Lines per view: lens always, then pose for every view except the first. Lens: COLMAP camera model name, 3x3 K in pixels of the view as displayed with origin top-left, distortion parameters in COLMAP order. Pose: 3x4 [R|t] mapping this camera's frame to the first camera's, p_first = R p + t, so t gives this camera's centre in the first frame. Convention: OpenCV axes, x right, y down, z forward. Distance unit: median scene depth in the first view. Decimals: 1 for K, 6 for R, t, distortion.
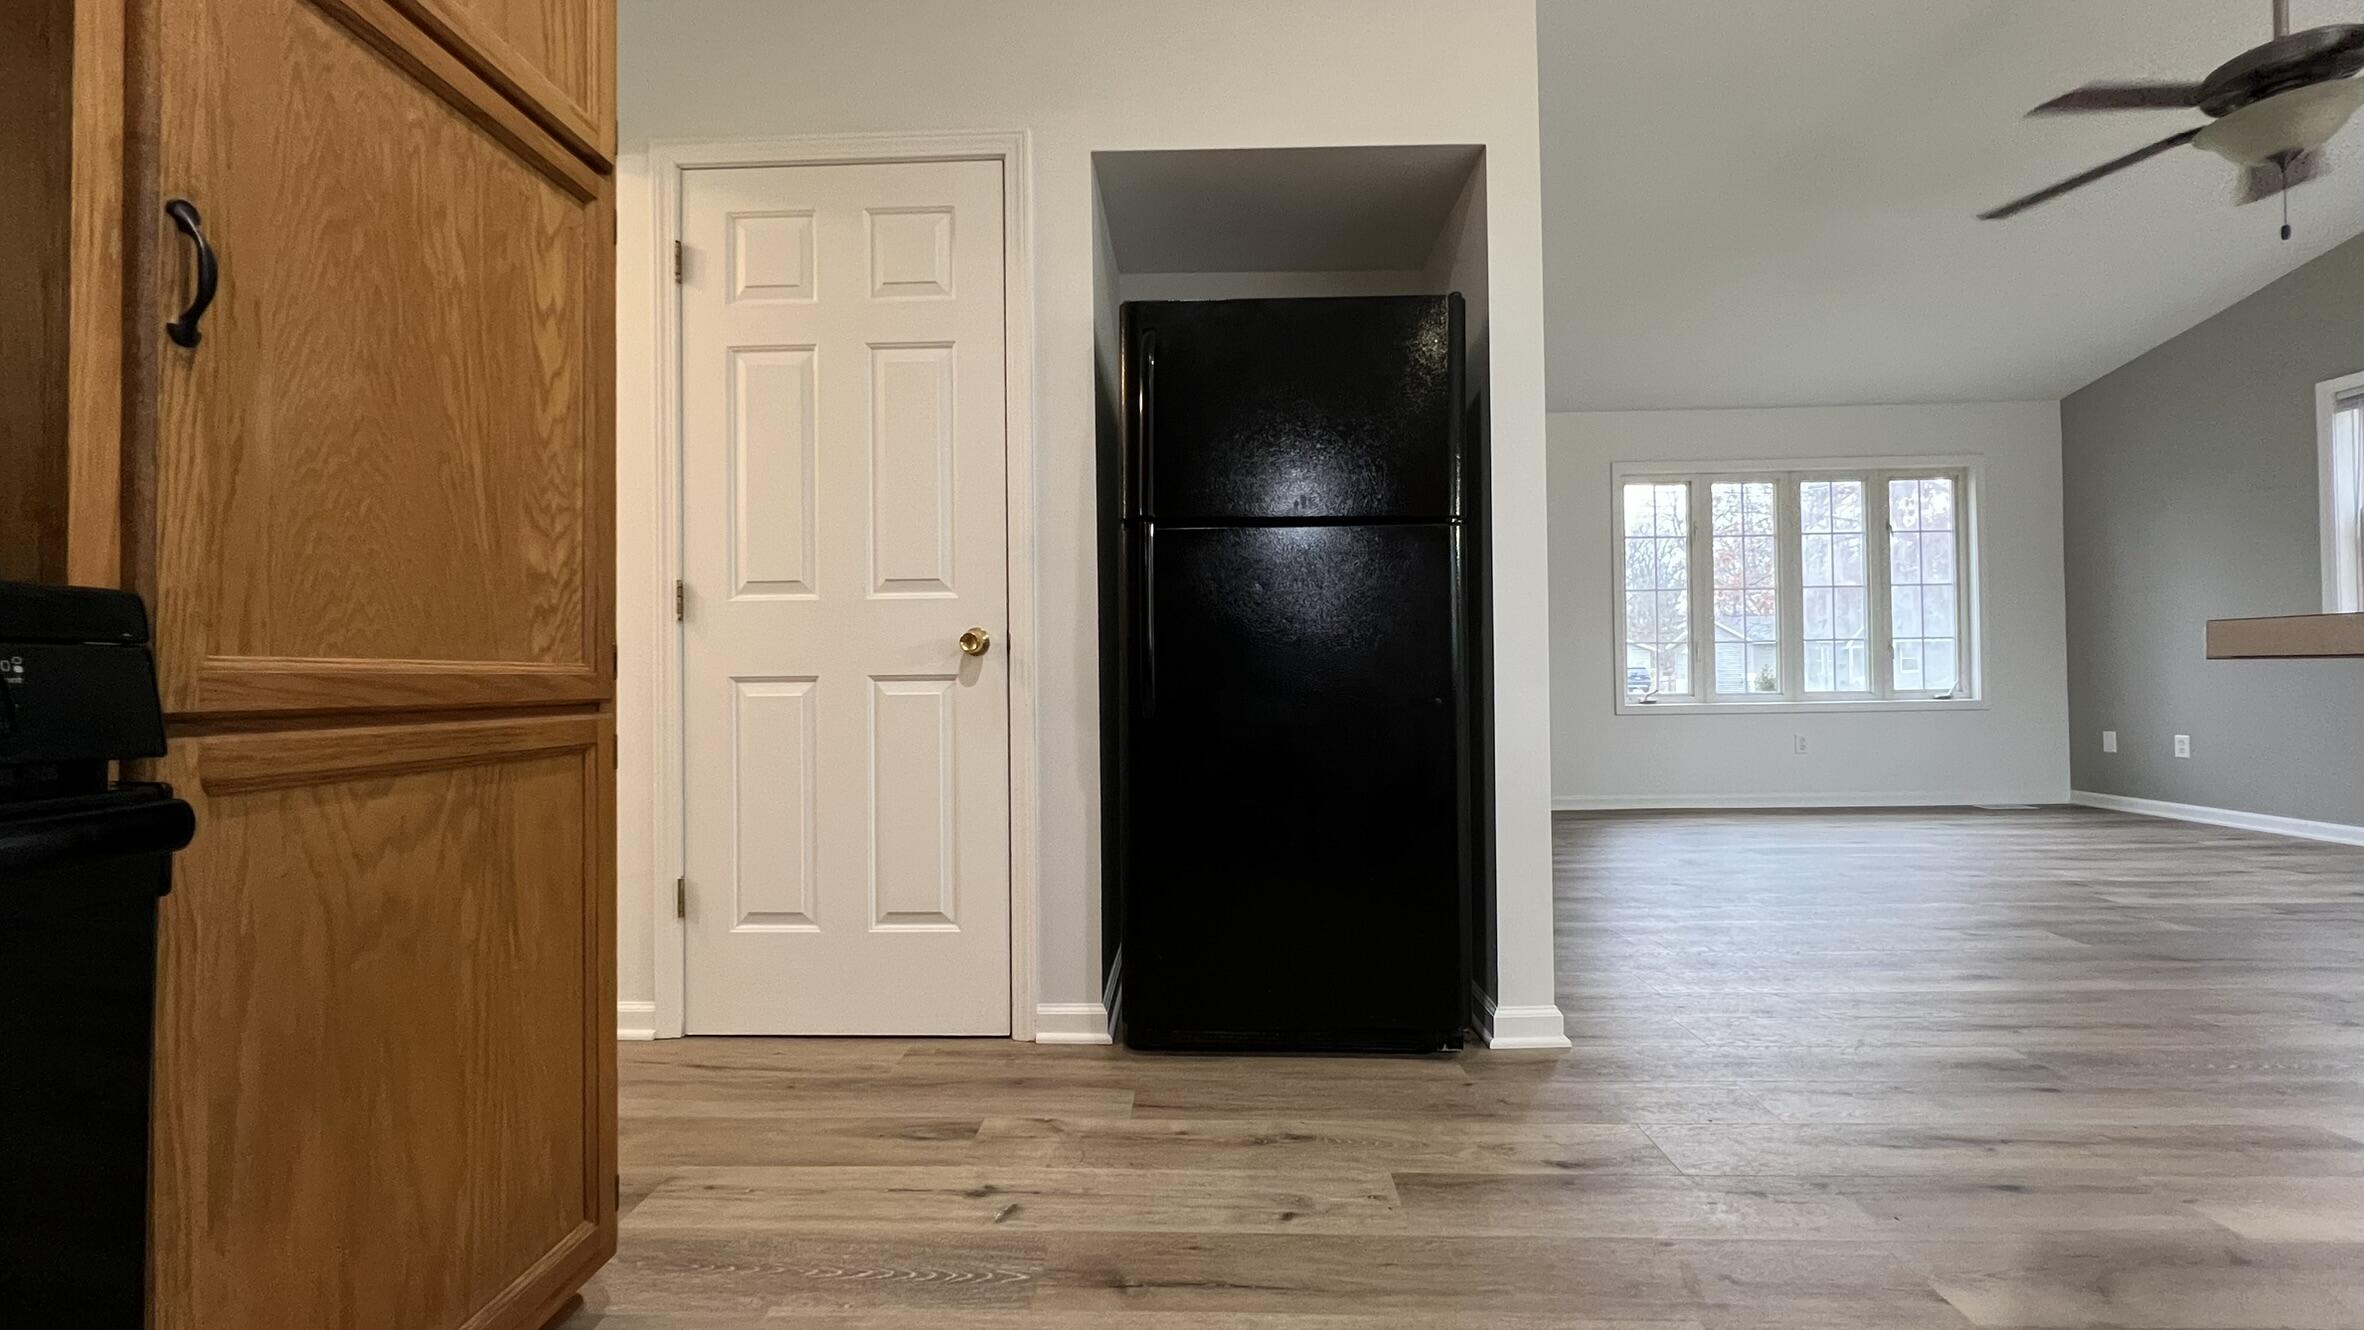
lens RADIAL K [[942.7, 0, 1182.0], [0, 942.7, 665.0], [0, 0, 1]] dist [-0.000829, -0.000195]
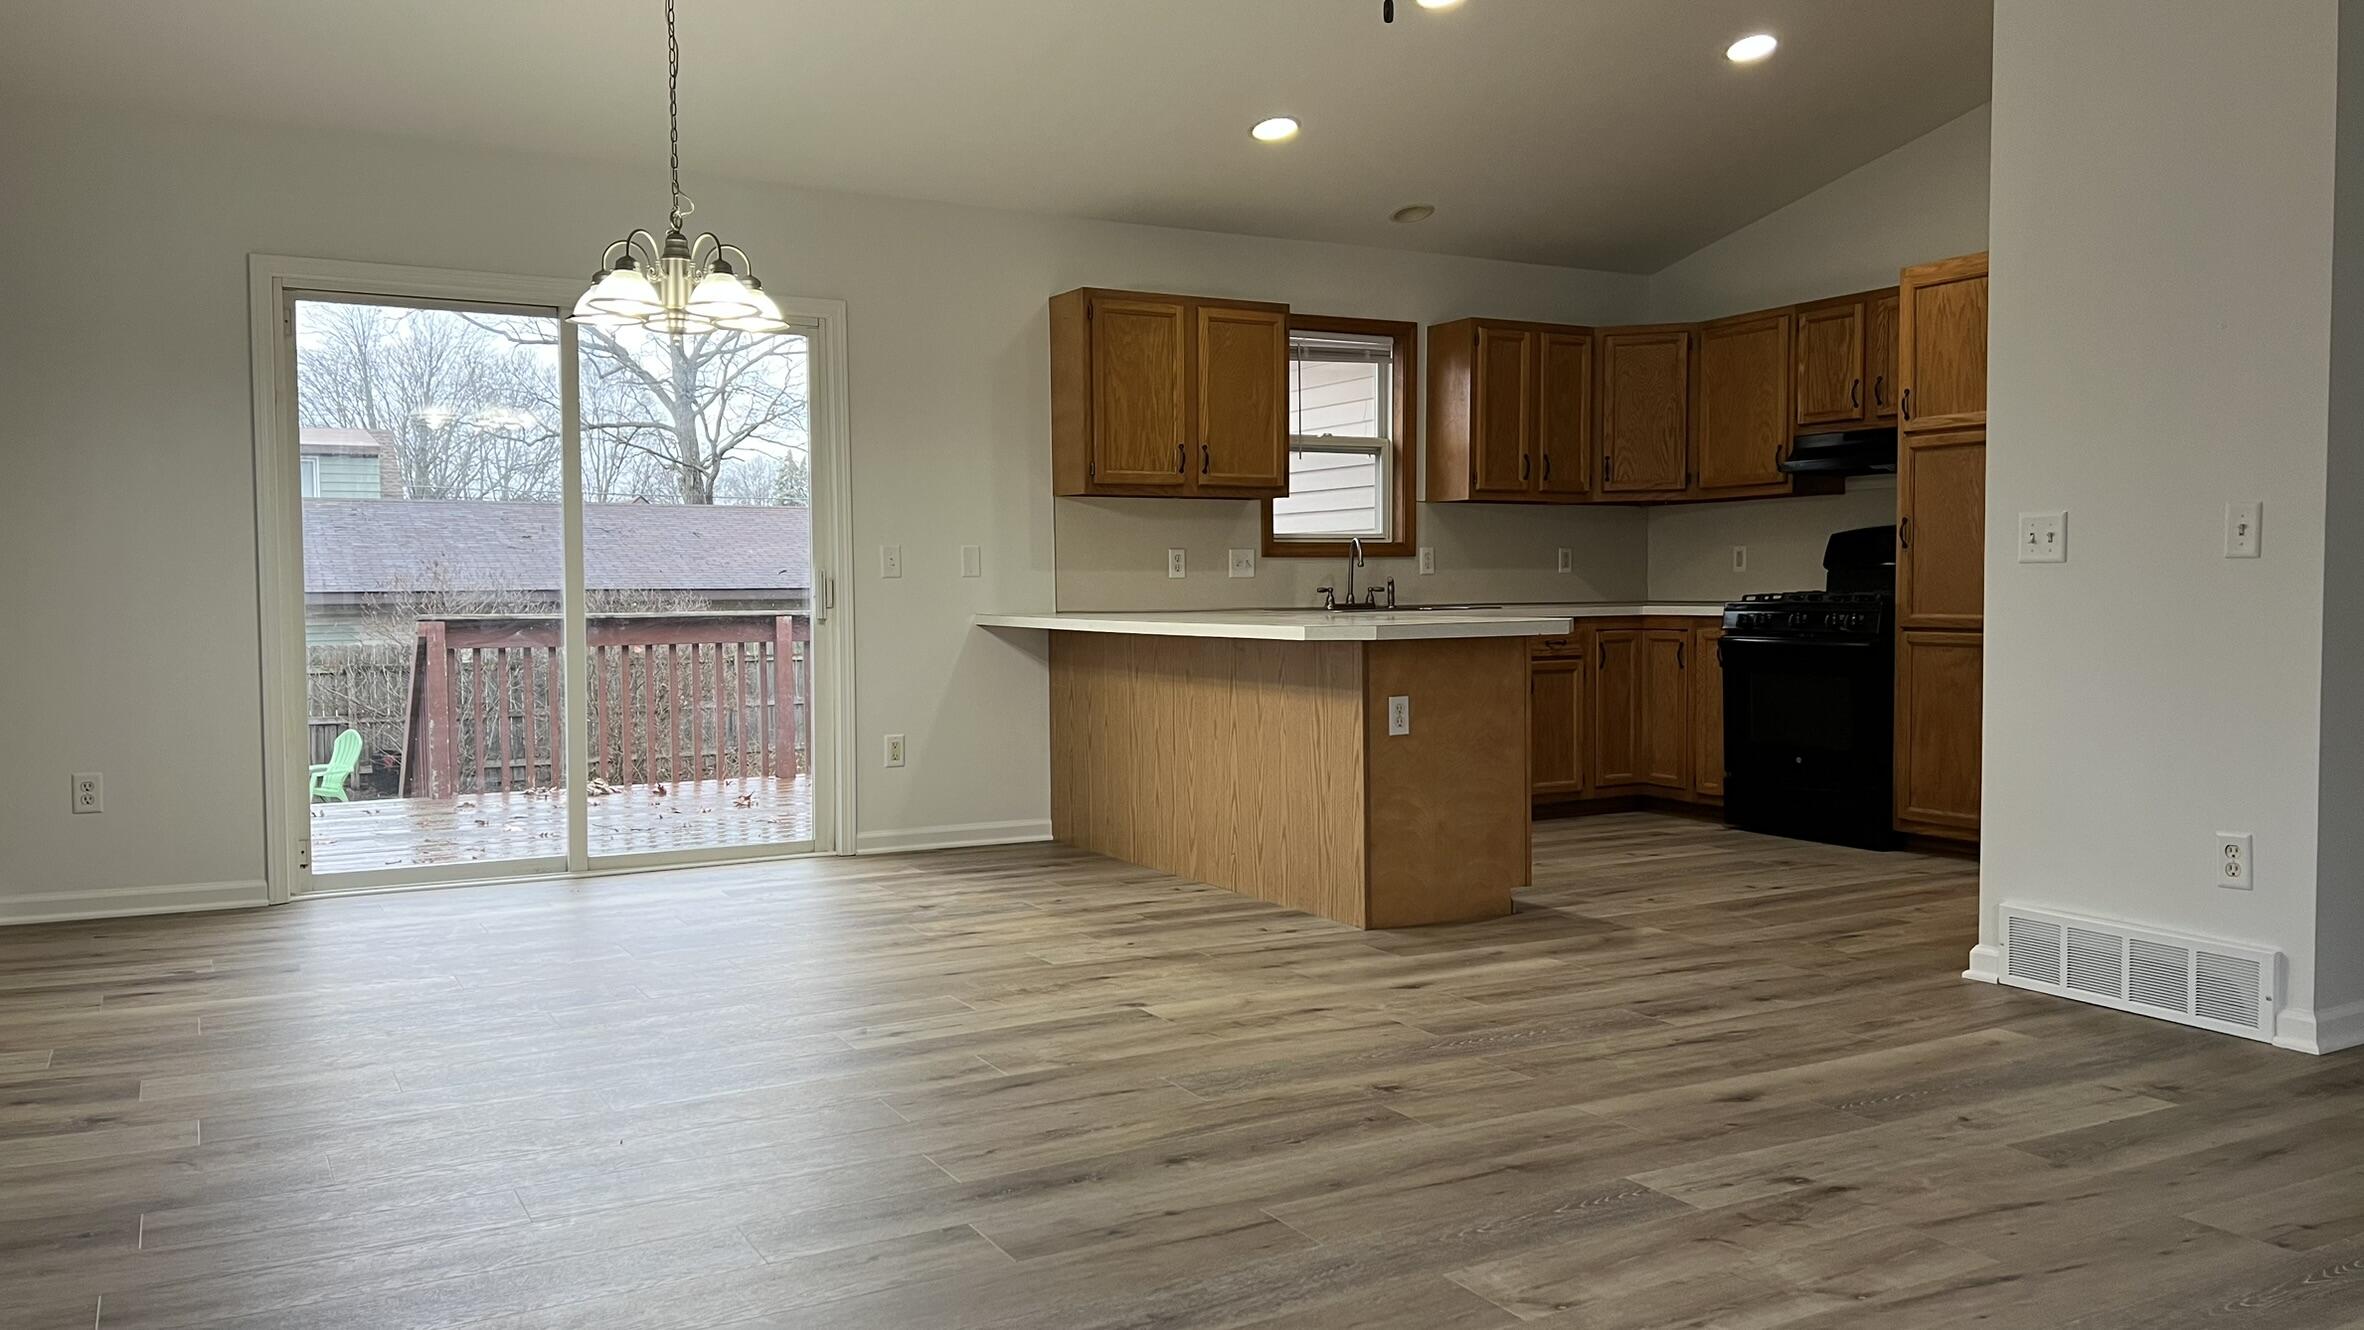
lens RADIAL K [[1773.7, 0, 1177.4], [0, 1773.7, 680.2], [0, 0, 1]] dist [0.093202, -0.133738]
pose [[-0.860906, 0.047124, -0.506577, 4.111929], [0.027200, 0.998540, 0.046662, -0.121651], [0.508036, 0.026393, -0.860931, 4.269681]]
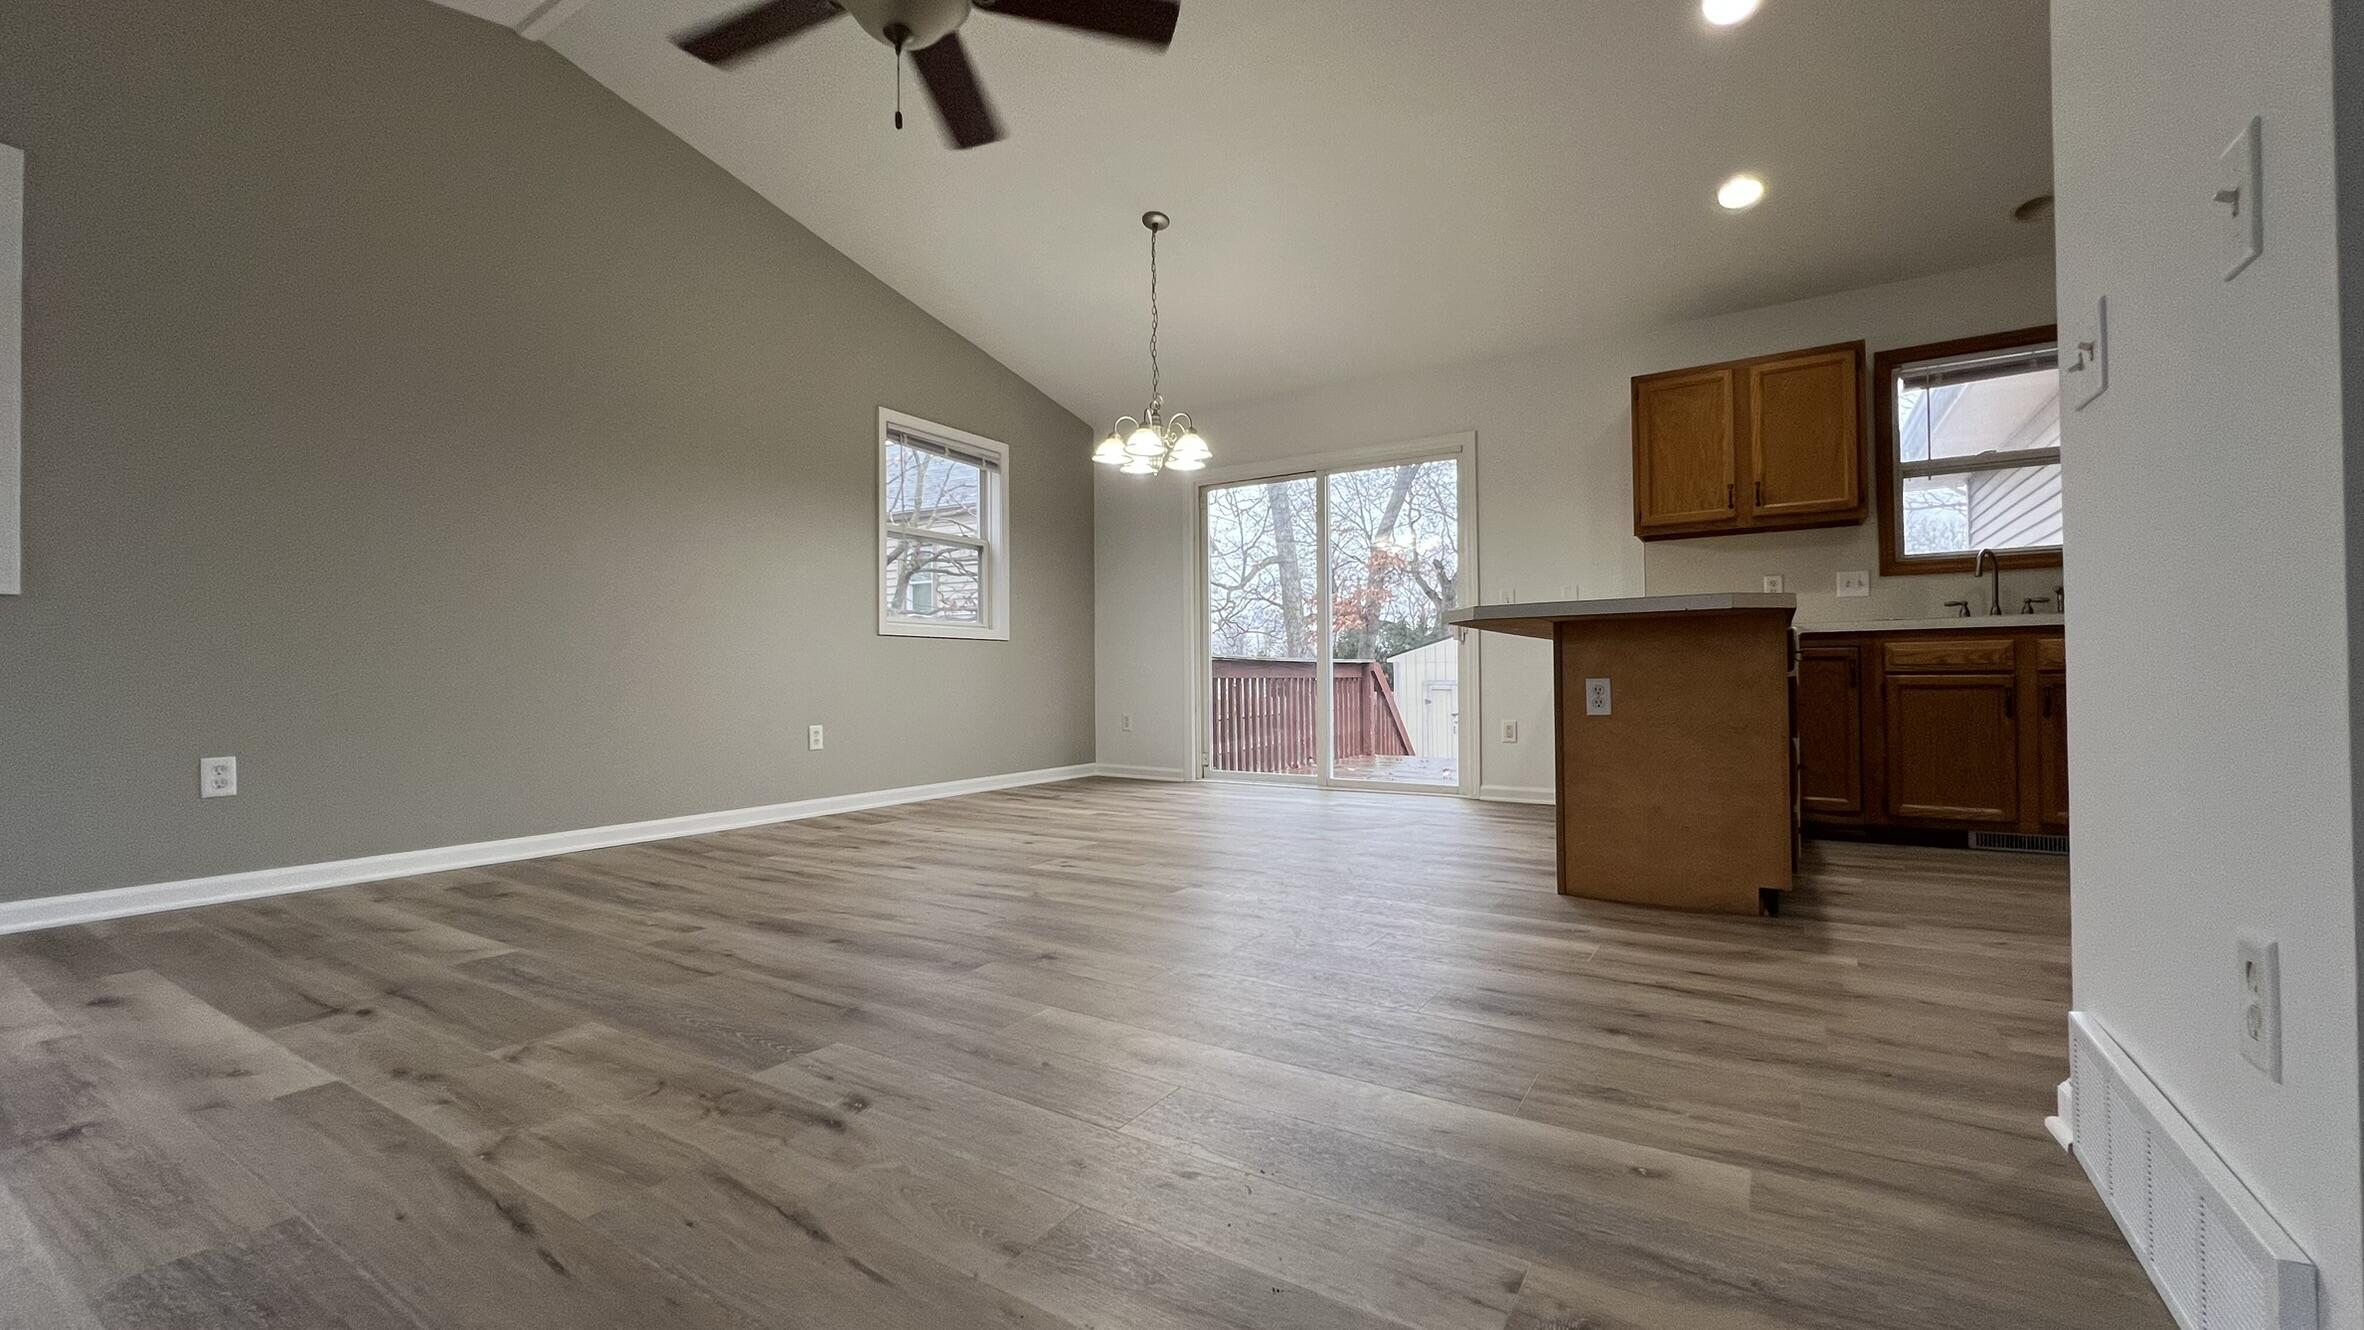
lens RADIAL K [[942.7, 0, 1182.0], [0, 942.7, 665.0], [0, 0, 1]] dist [-0.000829, -0.000195]
pose [[-0.859897, 0.026225, 0.509794, 1.065583], [0.011253, 0.999411, -0.032432, 0.173737], [-0.510344, -0.022151, -0.859685, 3.441076]]
